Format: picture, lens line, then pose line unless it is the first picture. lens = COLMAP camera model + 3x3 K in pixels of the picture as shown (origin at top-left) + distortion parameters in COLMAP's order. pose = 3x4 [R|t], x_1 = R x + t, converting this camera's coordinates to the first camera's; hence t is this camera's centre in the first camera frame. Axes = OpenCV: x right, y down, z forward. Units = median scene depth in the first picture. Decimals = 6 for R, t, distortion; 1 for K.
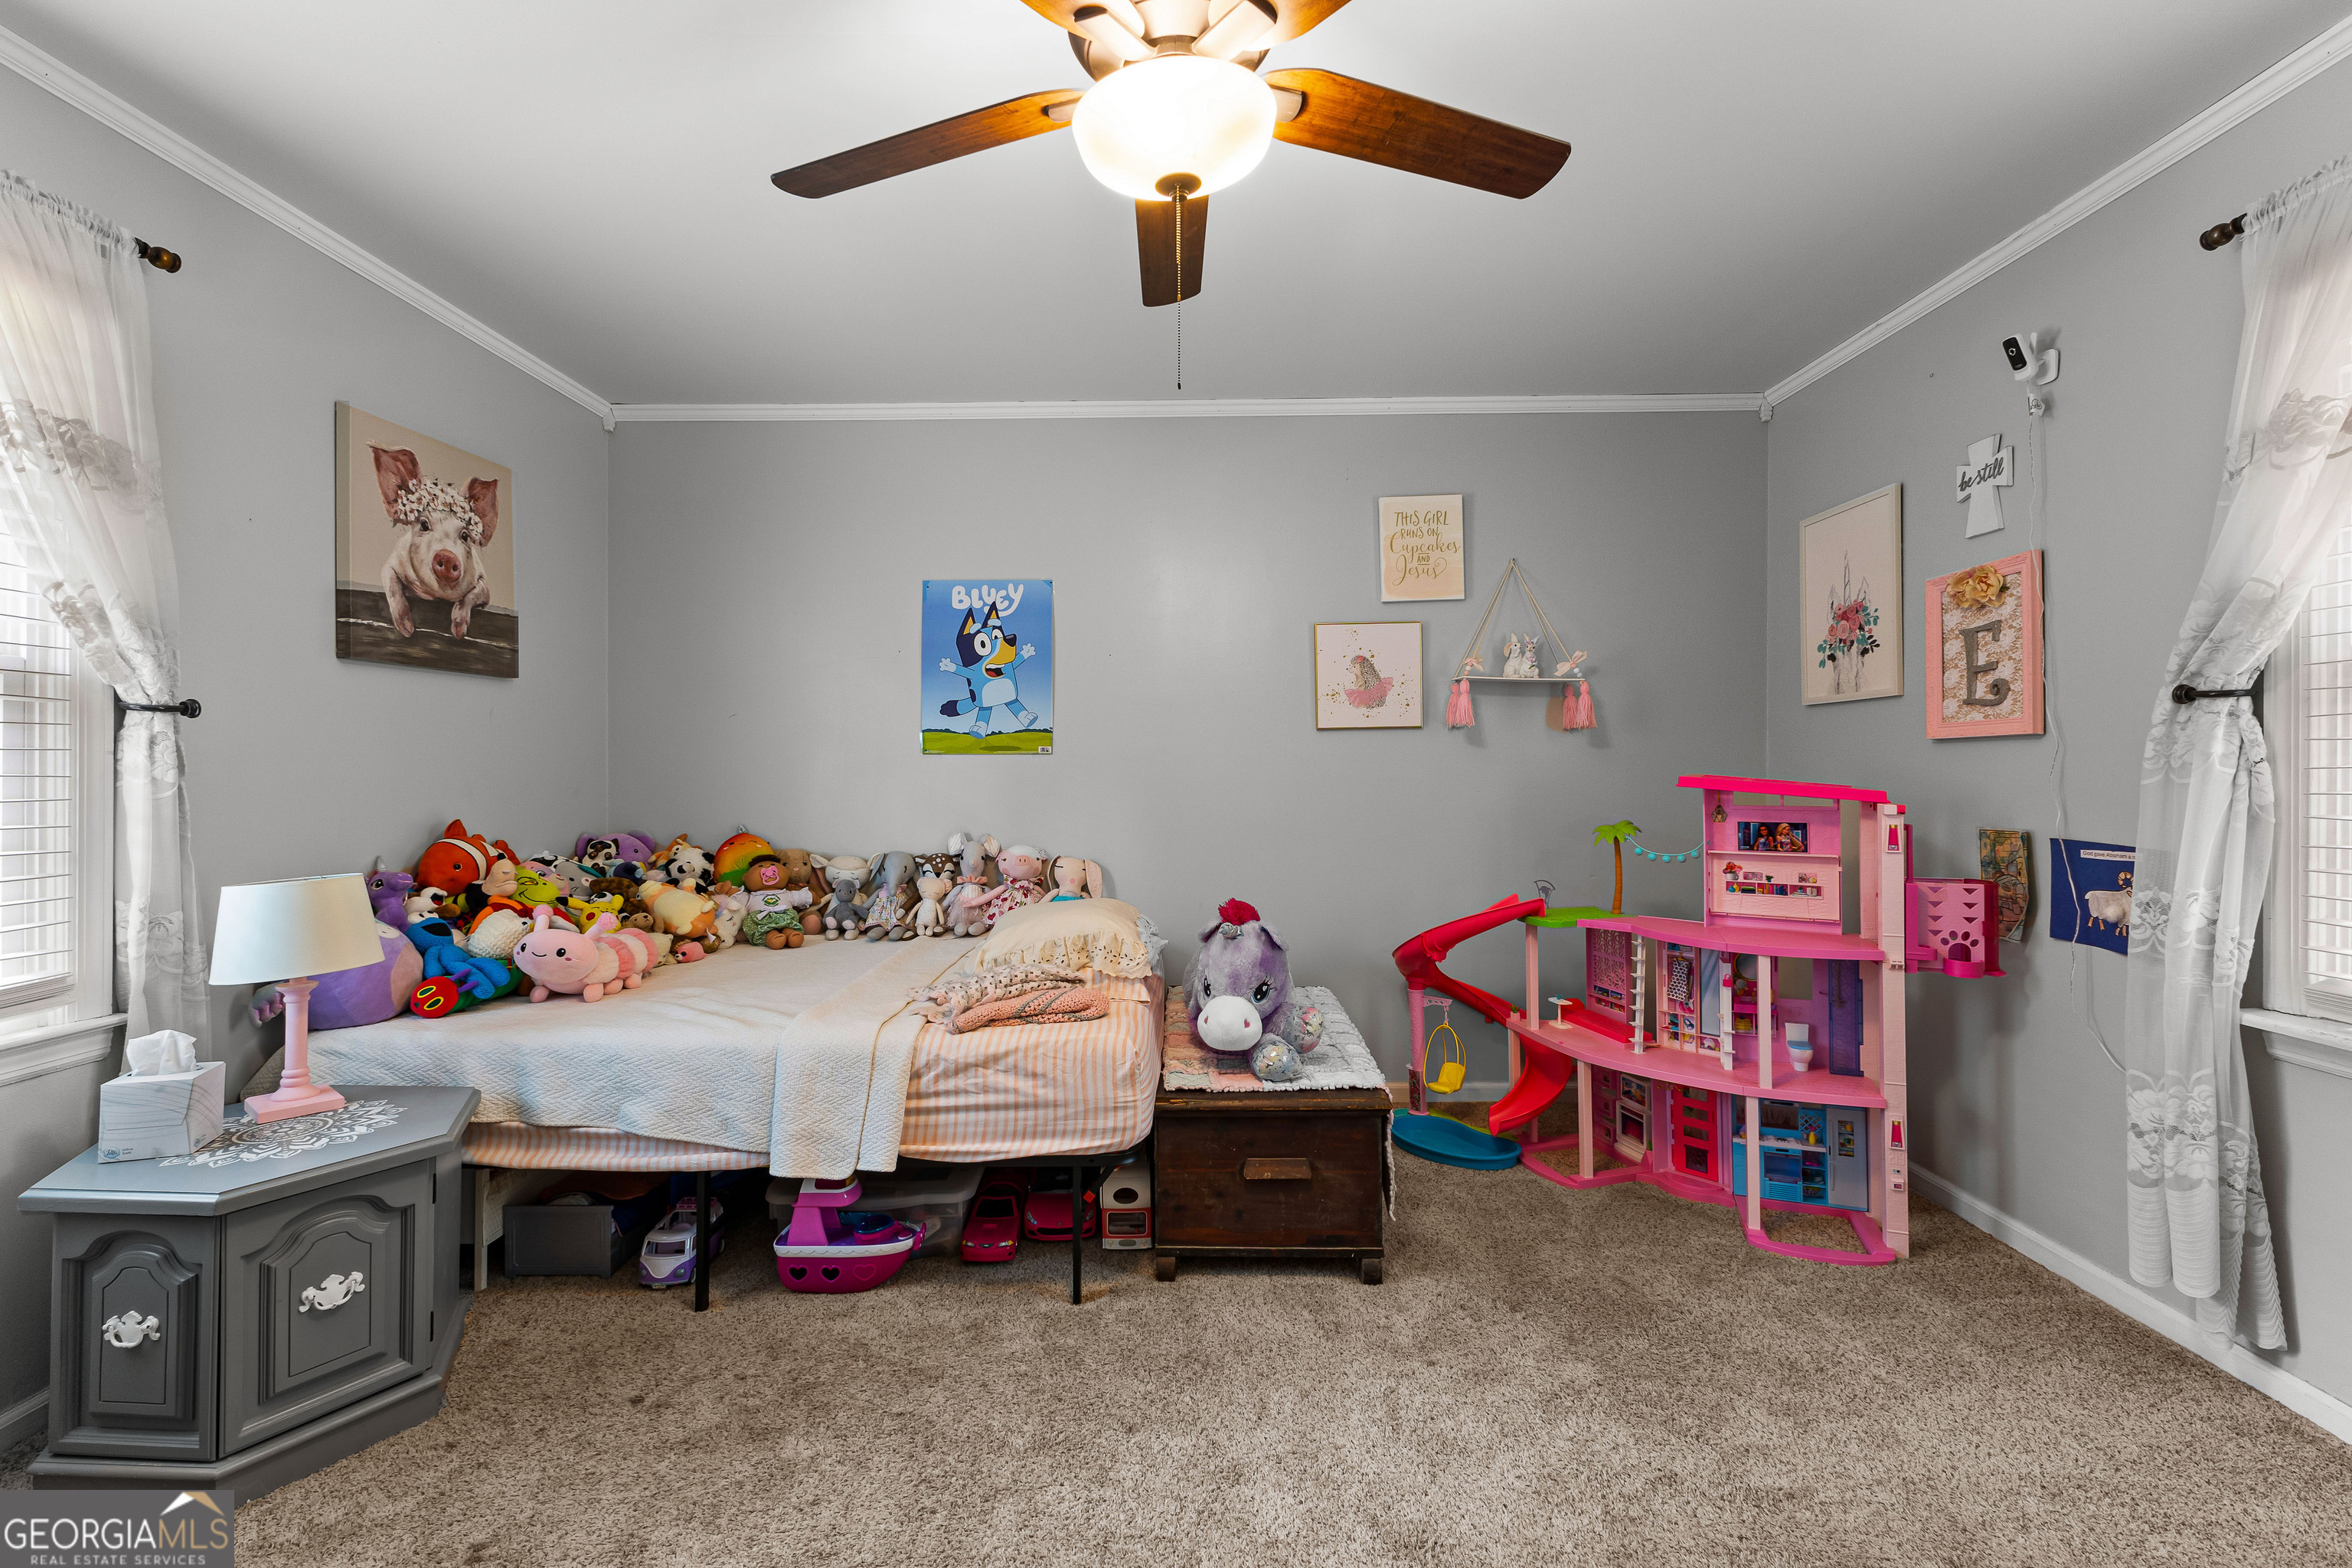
lens RADIAL K [[1030.1, 0, 1180.9], [0, 1030.1, 768.0], [0, 0, 1]] dist [0.014275, -0.001687]
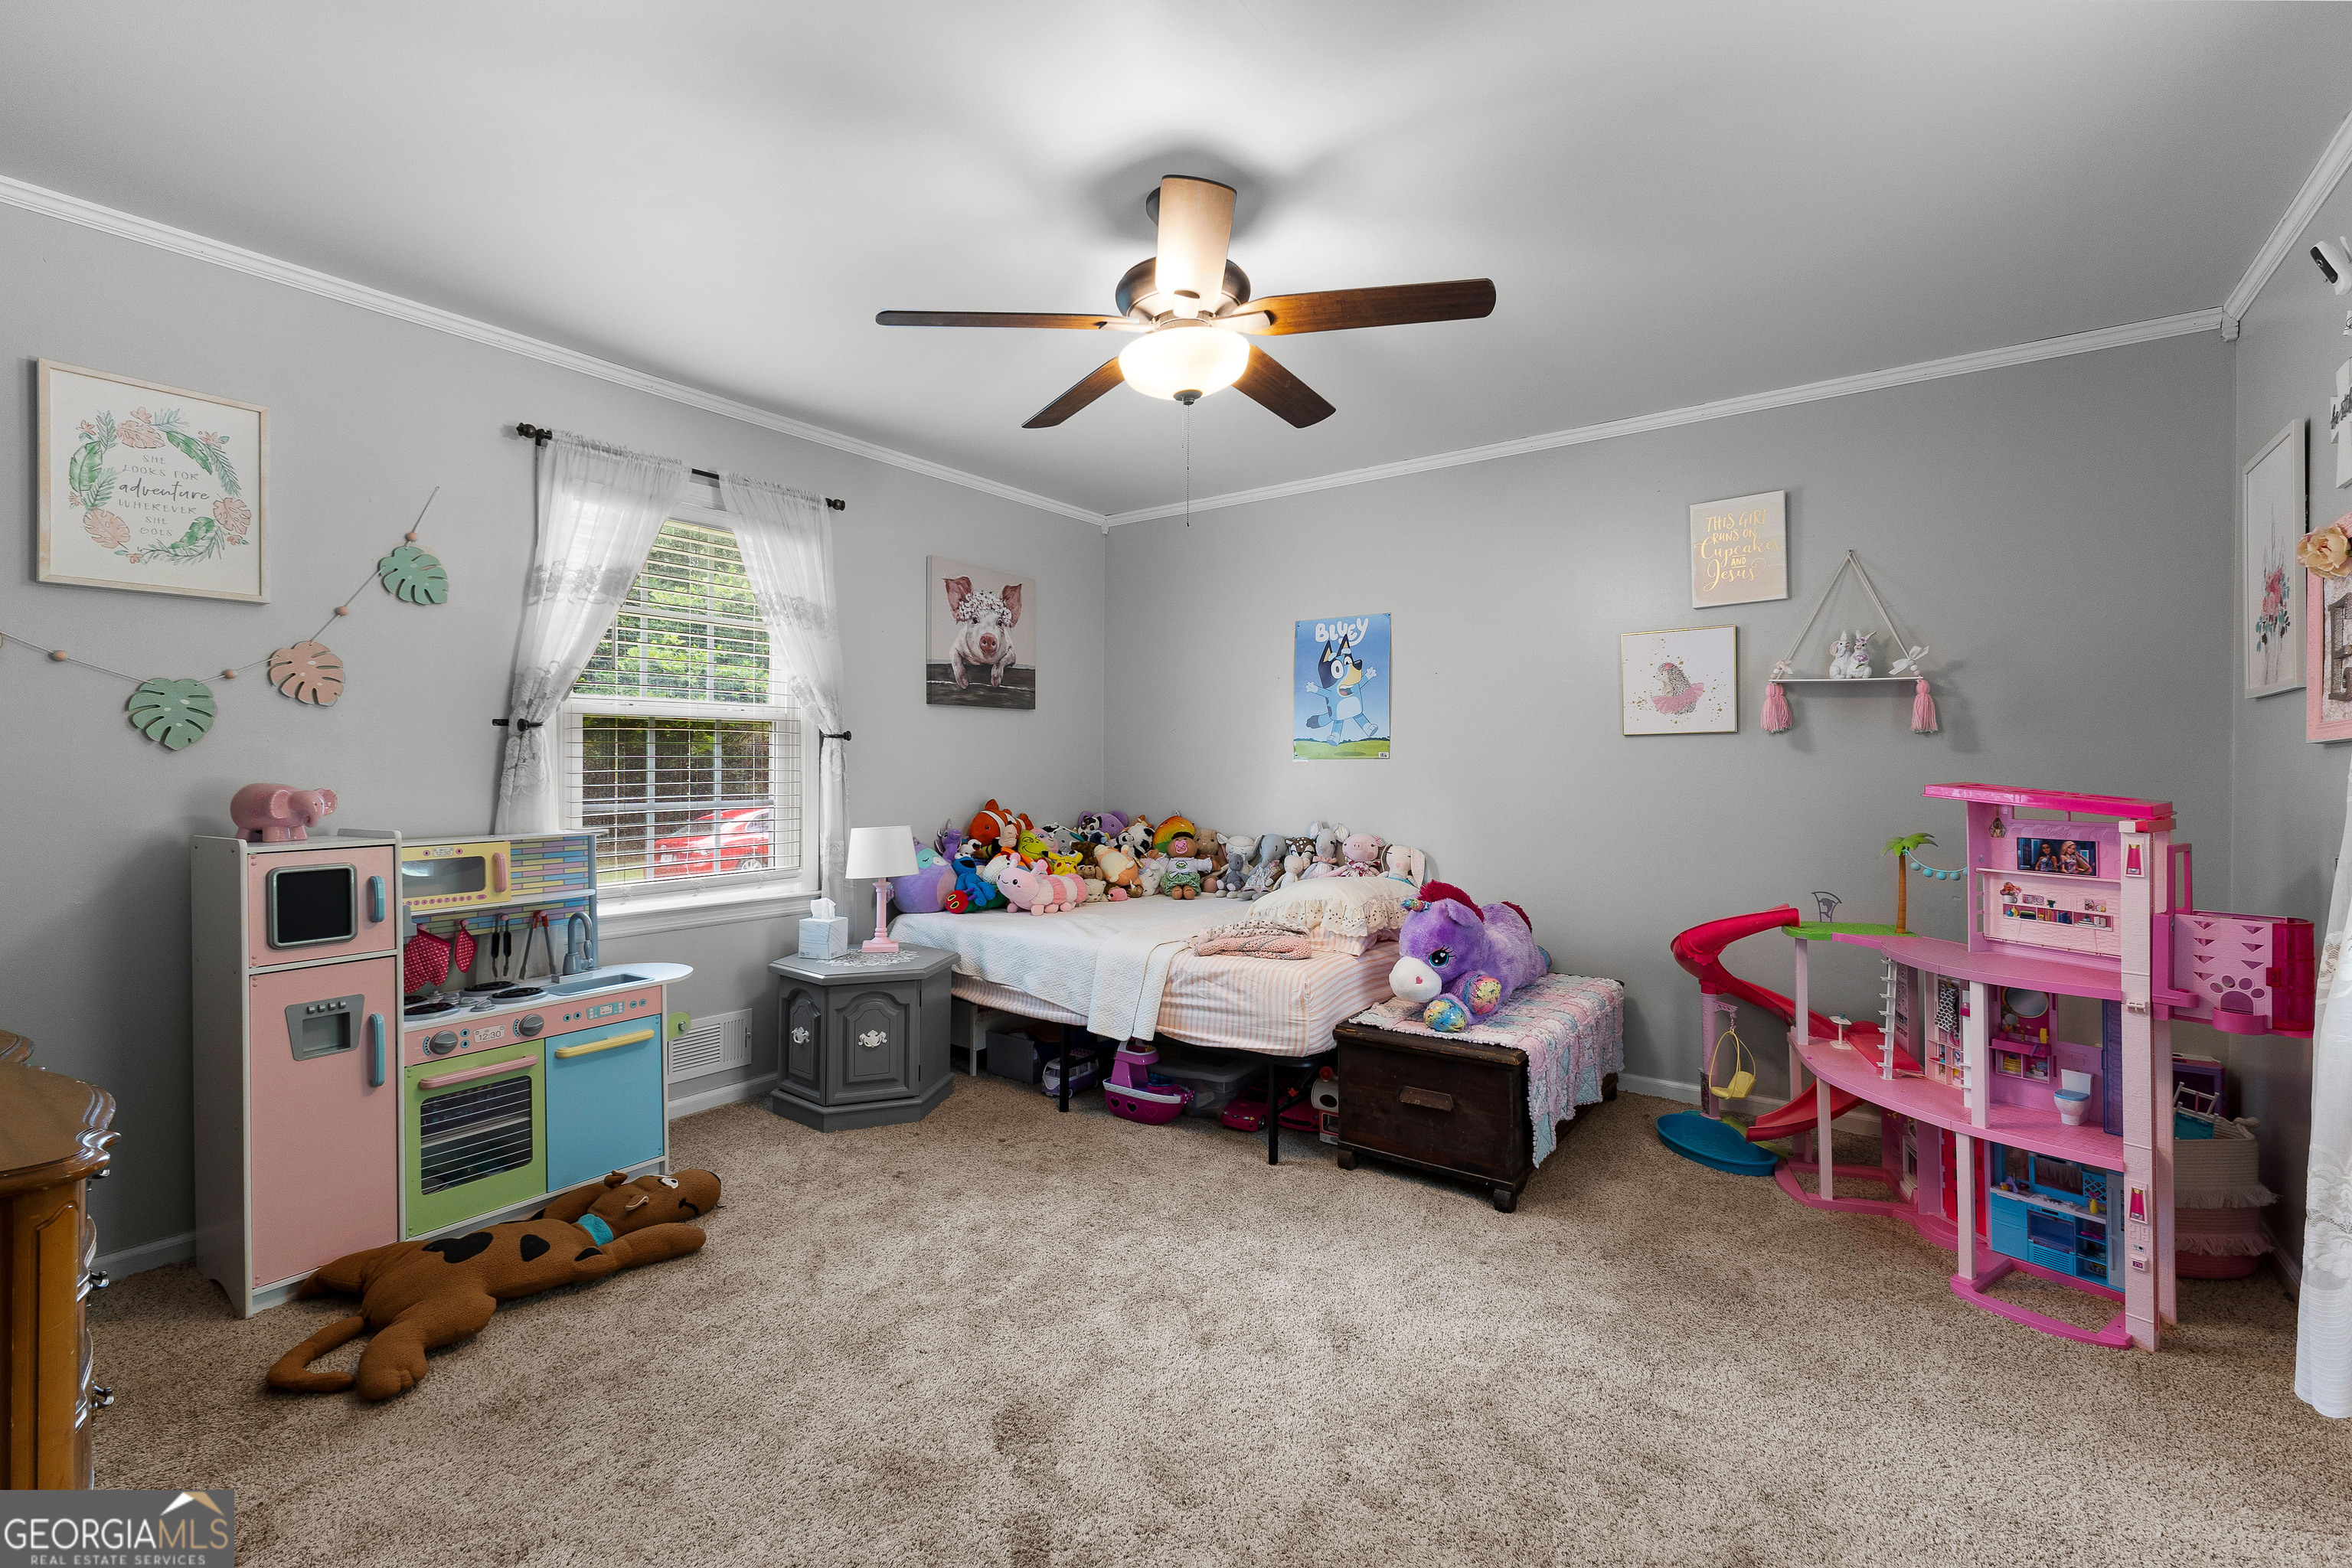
lens RADIAL K [[1030.1, 0, 1184.8], [0, 1030.1, 774.7], [0, 0, 1]] dist [0.014275, -0.001687]
pose [[0.816759, 0.010897, -0.576876, 0.537509], [-0.007446, 0.999937, 0.008345, -0.004764], [0.576931, -0.002520, 0.816789, -0.159983]]
